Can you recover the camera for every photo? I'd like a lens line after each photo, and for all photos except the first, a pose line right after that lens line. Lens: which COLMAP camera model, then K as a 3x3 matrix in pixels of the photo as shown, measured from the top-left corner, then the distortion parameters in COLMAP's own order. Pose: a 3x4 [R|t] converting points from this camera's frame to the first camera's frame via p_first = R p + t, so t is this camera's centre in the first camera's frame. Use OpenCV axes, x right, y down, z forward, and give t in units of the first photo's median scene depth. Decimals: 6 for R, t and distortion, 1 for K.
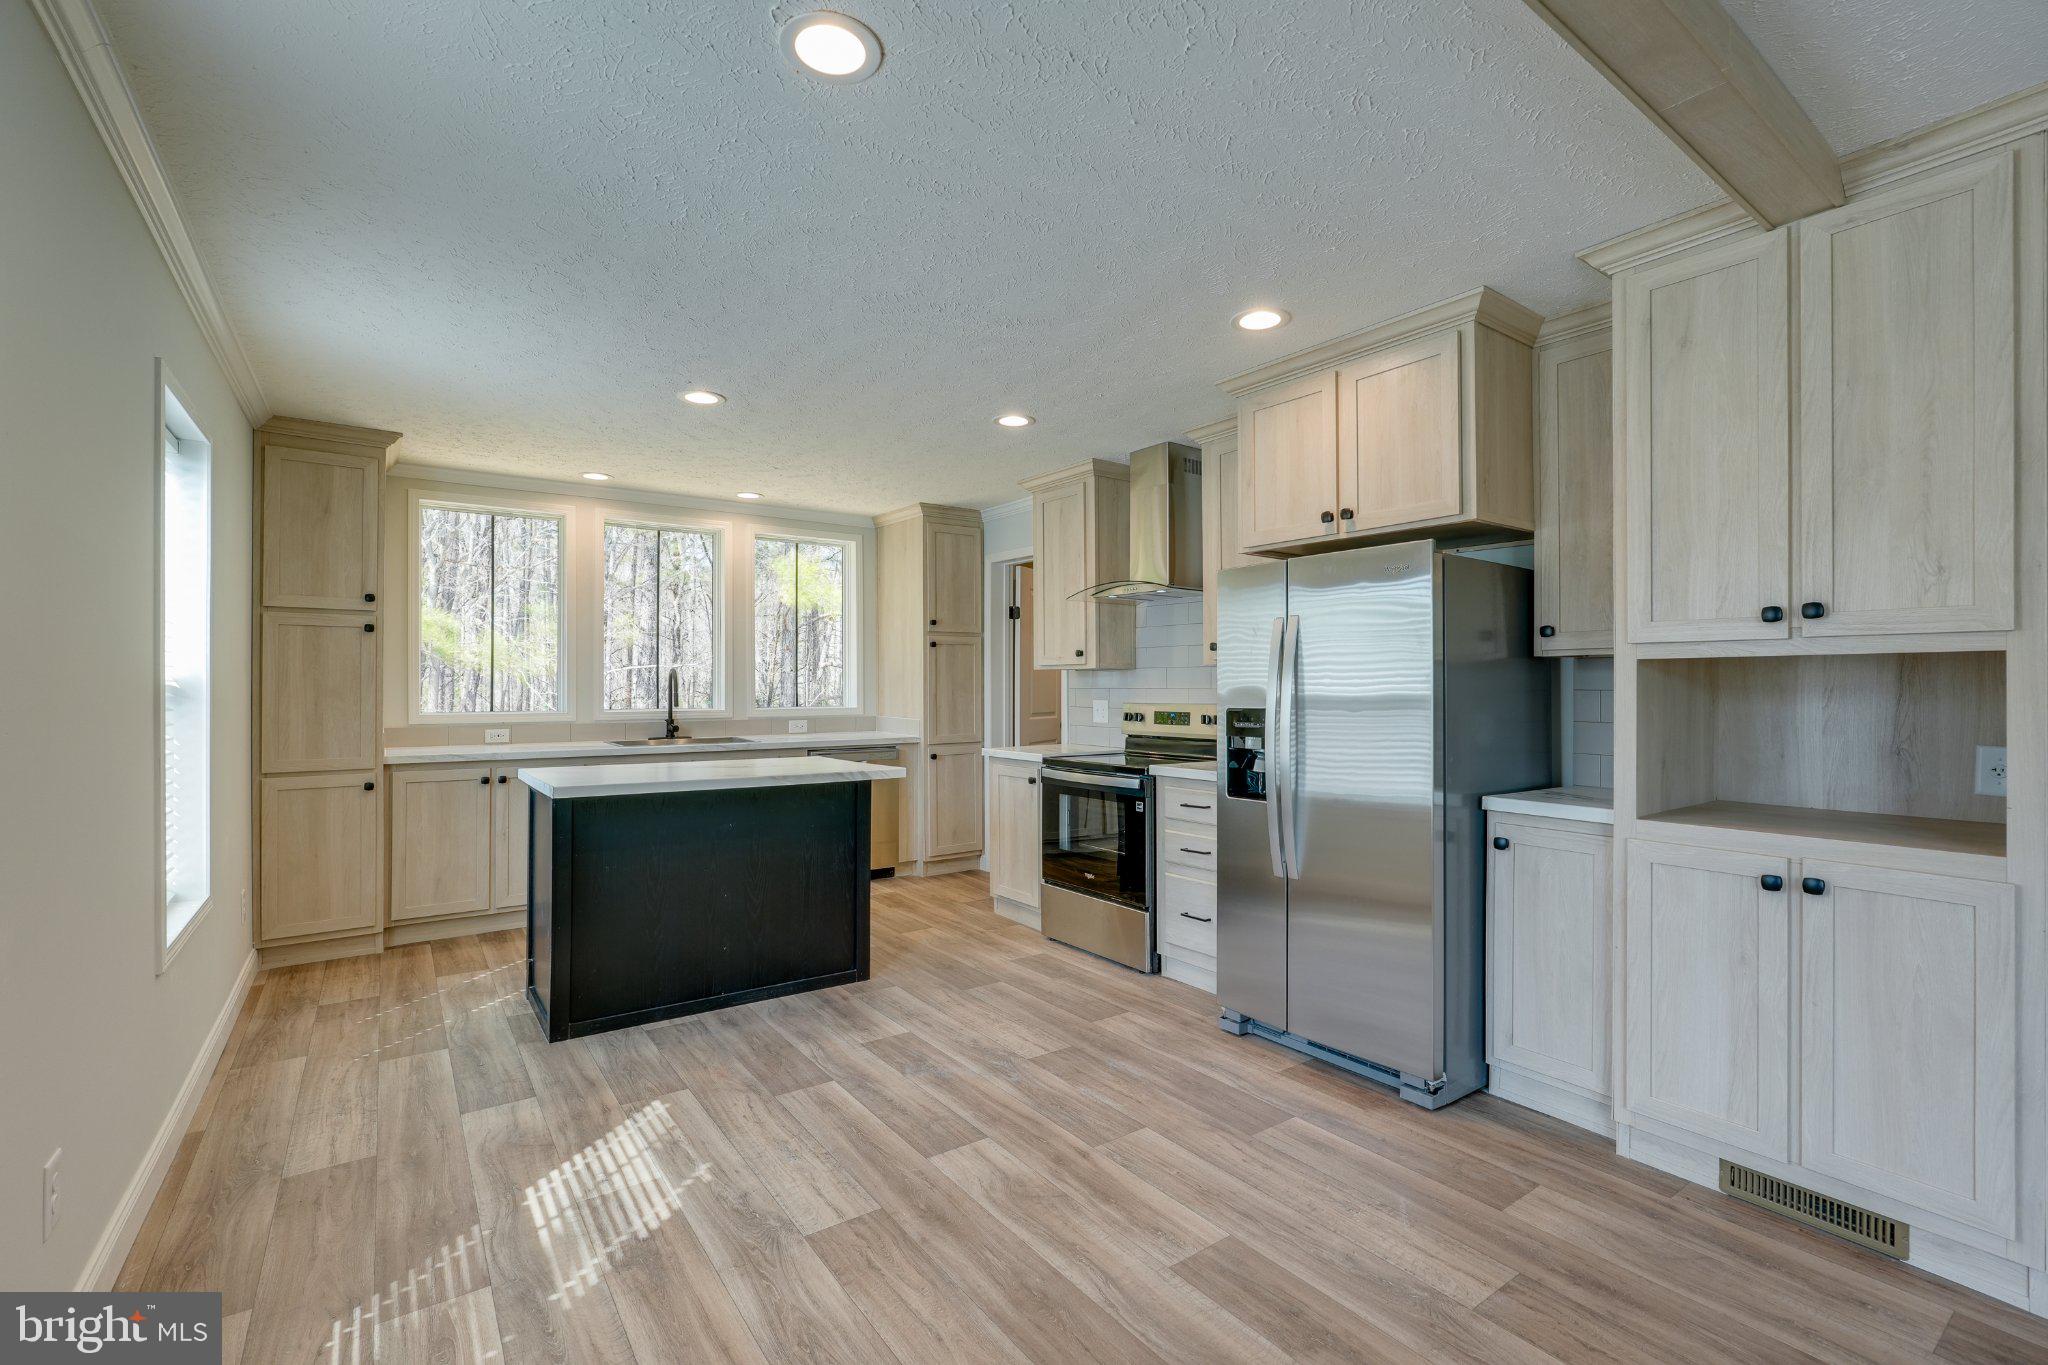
lens RADIAL K [[895.3, 0, 1027.8], [0, 895.3, 681.7], [0, 0, 1]] dist [-0.017814, 0.007896]
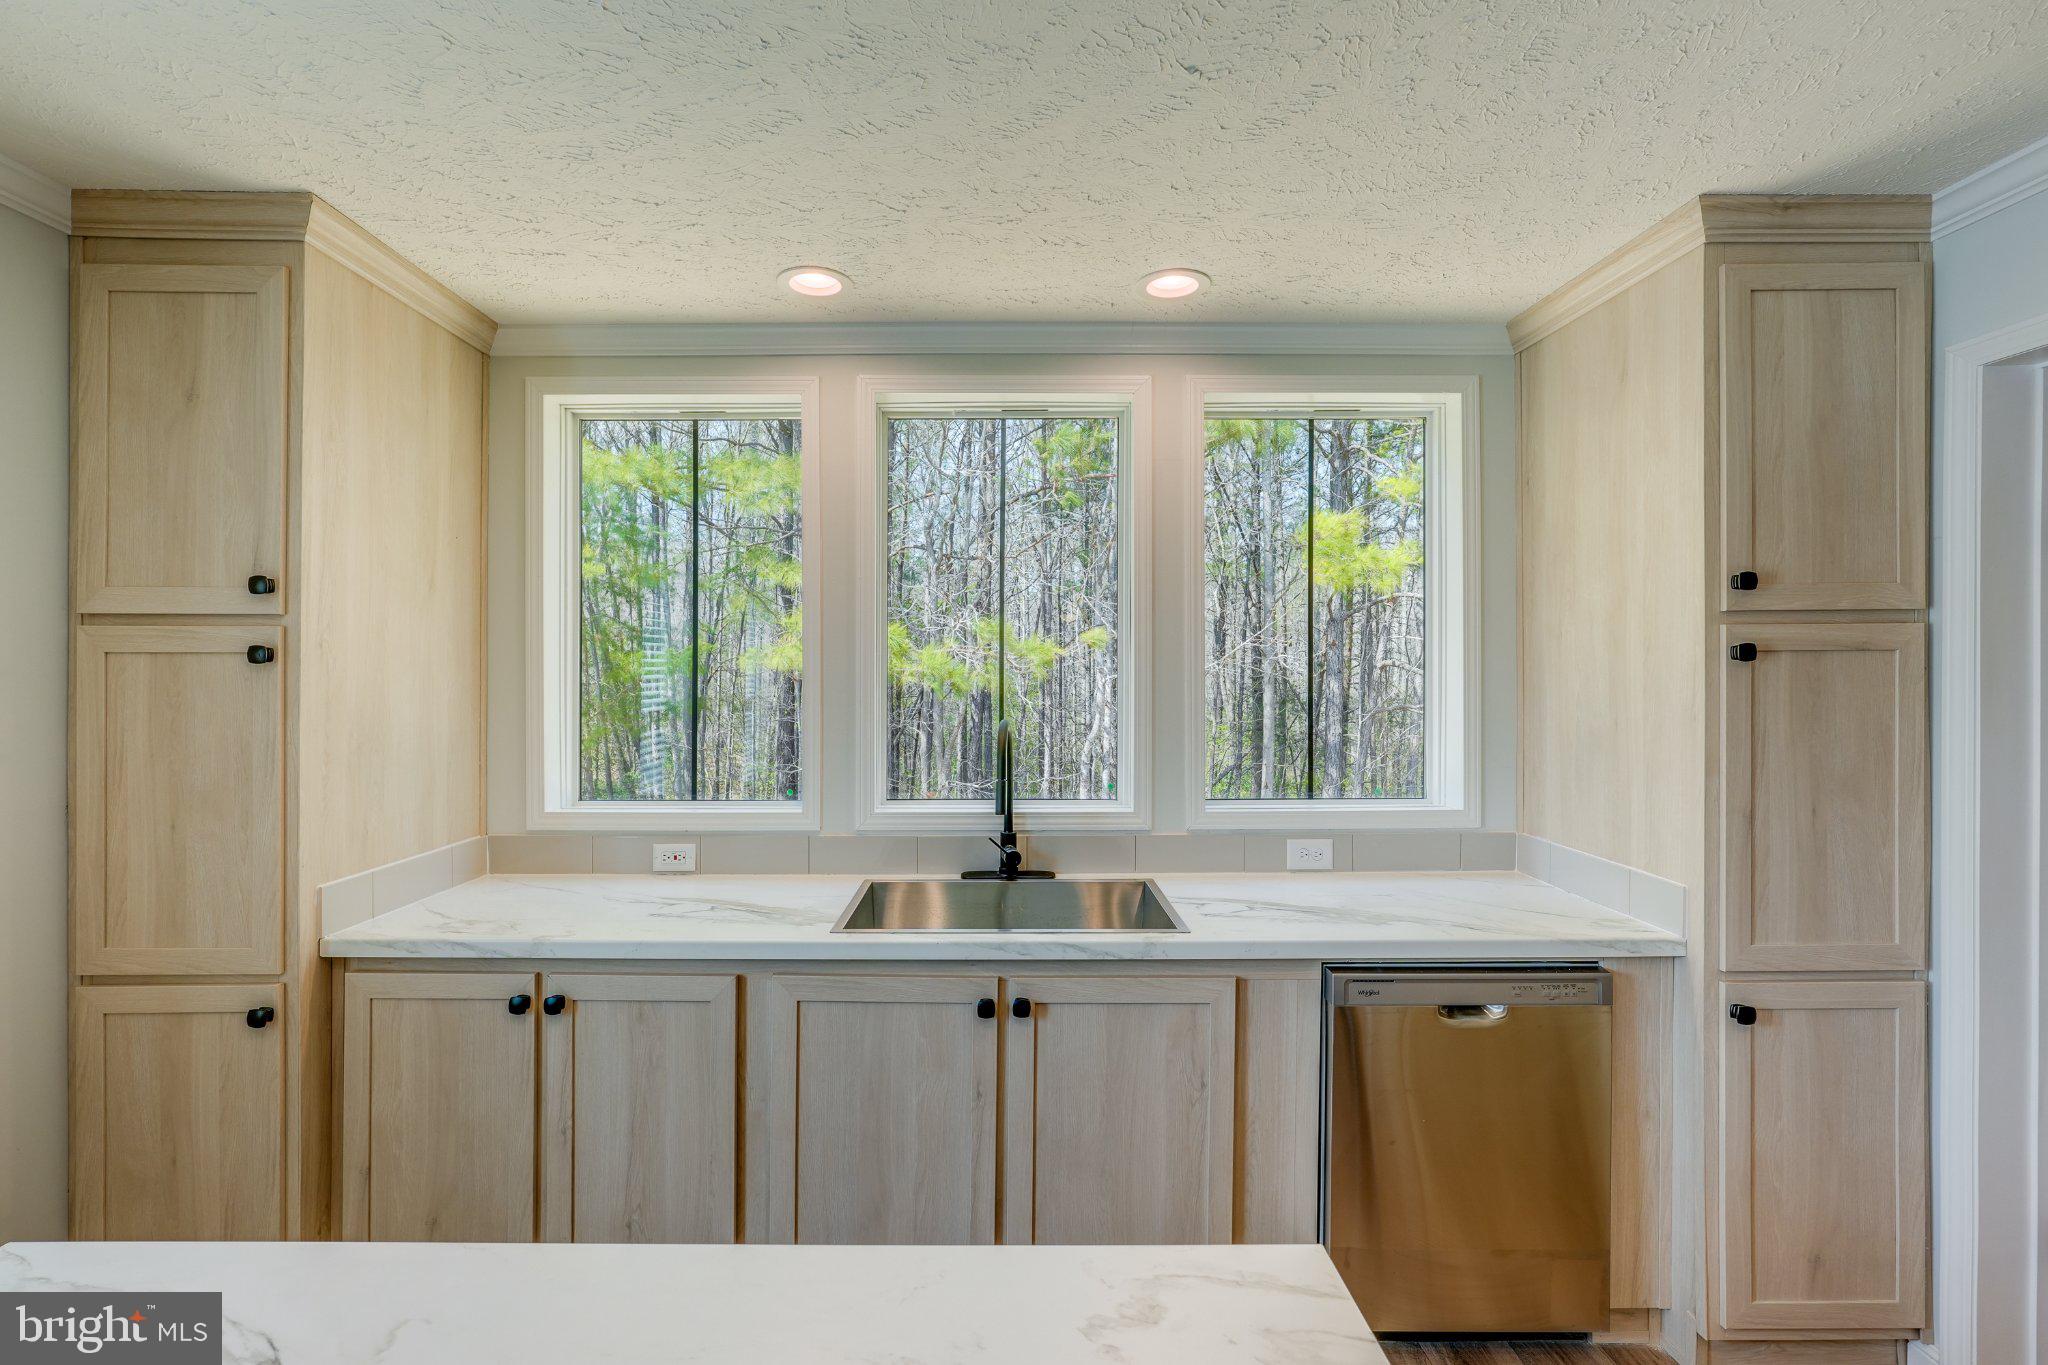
lens RADIAL K [[911.0, 0, 997.7], [0, 911.0, 678.5], [0, 0, 1]] dist [-0.023648, 0.007751]
pose [[0.810365, 0.000290, -0.585925, -0.199529], [0.002411, 0.999990, 0.003830, -0.051953], [0.585921, -0.004516, 0.810356, 0.899313]]
